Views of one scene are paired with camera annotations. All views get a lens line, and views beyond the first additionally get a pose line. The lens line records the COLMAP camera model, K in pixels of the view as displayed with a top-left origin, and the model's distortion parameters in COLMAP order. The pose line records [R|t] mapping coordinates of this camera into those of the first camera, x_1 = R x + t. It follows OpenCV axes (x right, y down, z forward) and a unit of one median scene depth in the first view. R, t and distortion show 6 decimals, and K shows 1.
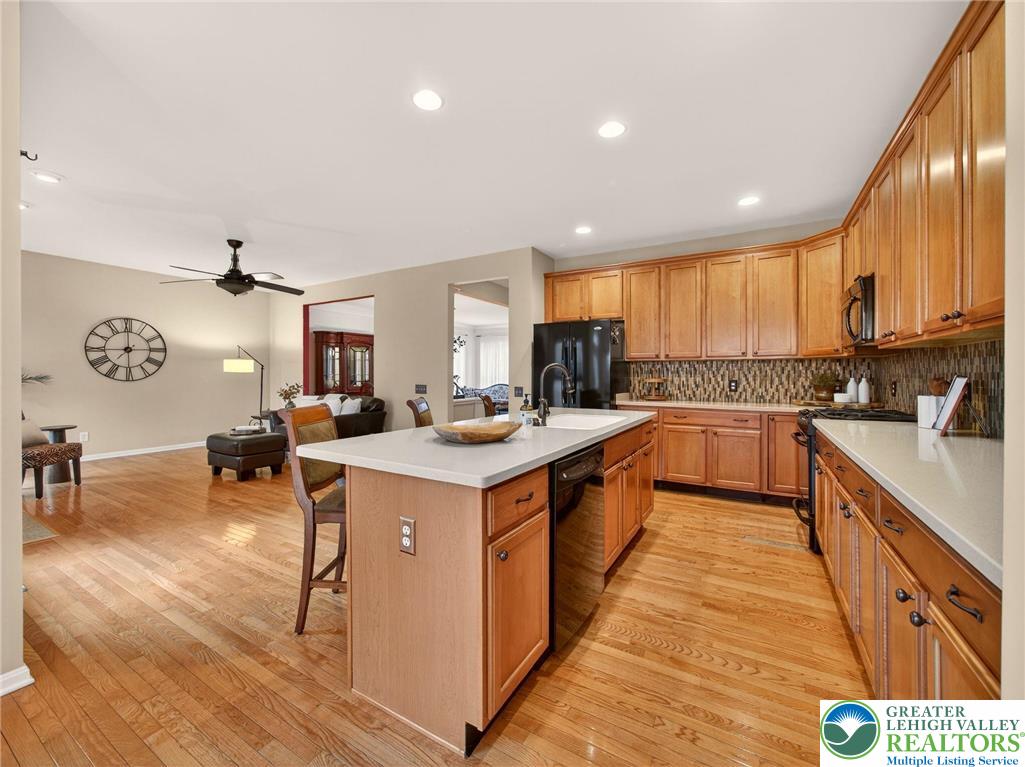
lens RADIAL K [[421.1, 0, 503.7], [0, 421.1, 379.9], [0, 0, 1]] dist [-0.016028, 0.006557]
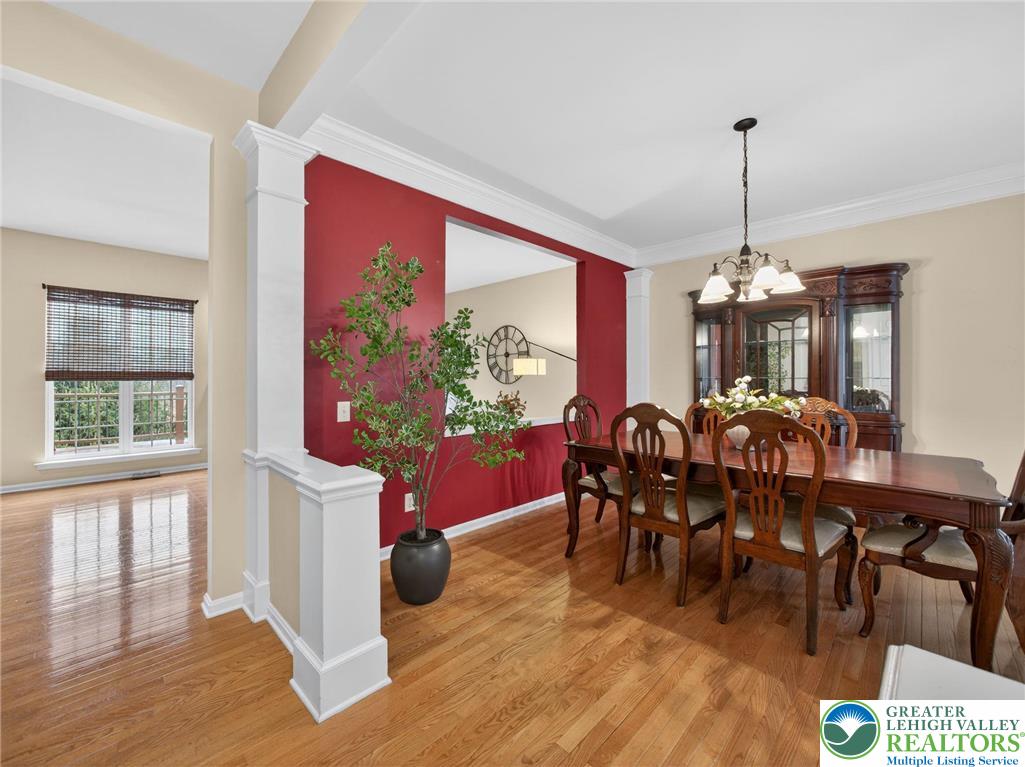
lens RADIAL K [[421.1, 0, 511.5], [0, 421.1, 375.8], [0, 0, 1]] dist [-0.016028, 0.006557]
pose [[-0.226312, -0.000944, -0.974054, 0.168152], [-0.009913, 0.999950, 0.001334, -0.019940], [0.974004, 0.009957, -0.226310, 1.285095]]
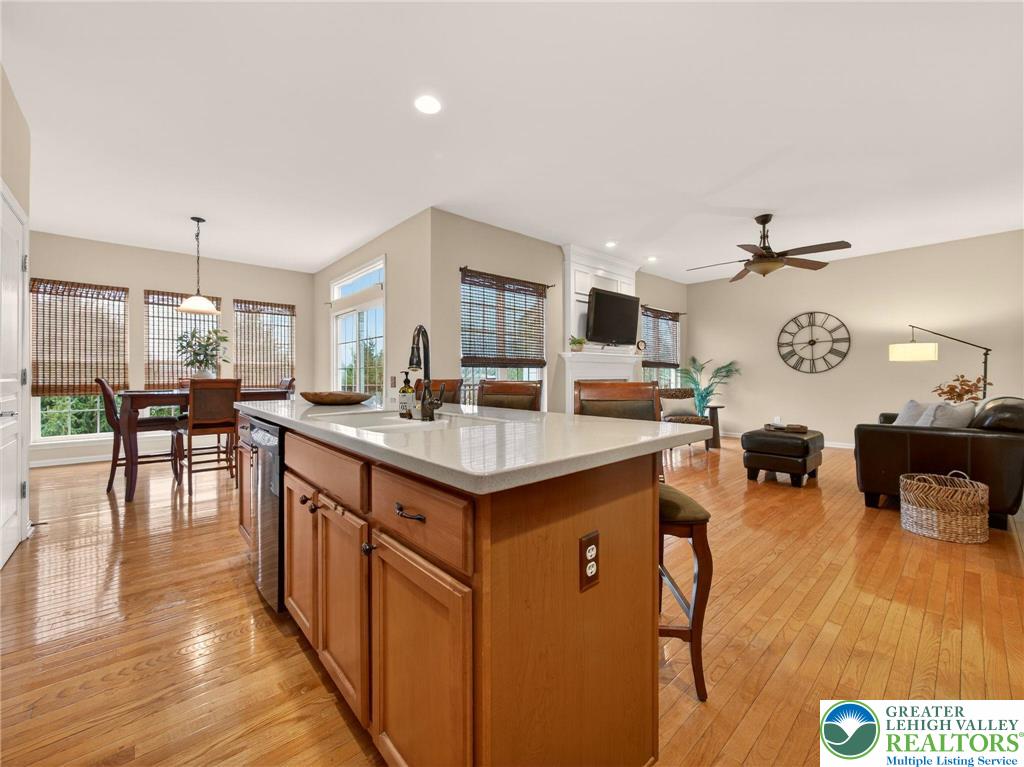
lens RADIAL K [[420.7, 0, 514.0], [0, 420.7, 374.7], [0, 0, 1]] dist [-0.016028, 0.006557]
pose [[-0.278541, -0.003584, -0.960418, 0.312332], [-0.010438, 0.999945, -0.000704, 0.016260], [0.960368, 0.009828, -0.278563, 0.588737]]
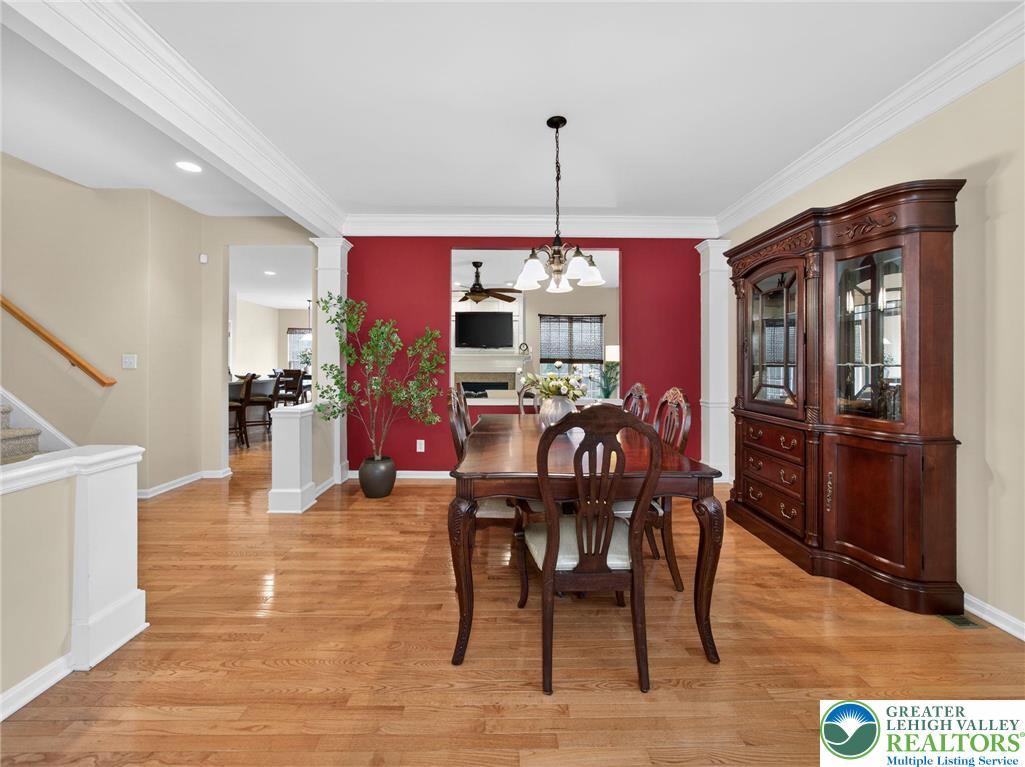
lens RADIAL K [[421.1, 0, 510.5], [0, 421.1, 363.1], [0, 0, 1]] dist [-0.016028, 0.006557]
pose [[-0.842800, 0.000347, -0.538226, -0.016448], [-0.006142, 0.999928, 0.010263, -0.024508], [0.538191, 0.011955, -0.842738, 1.764490]]
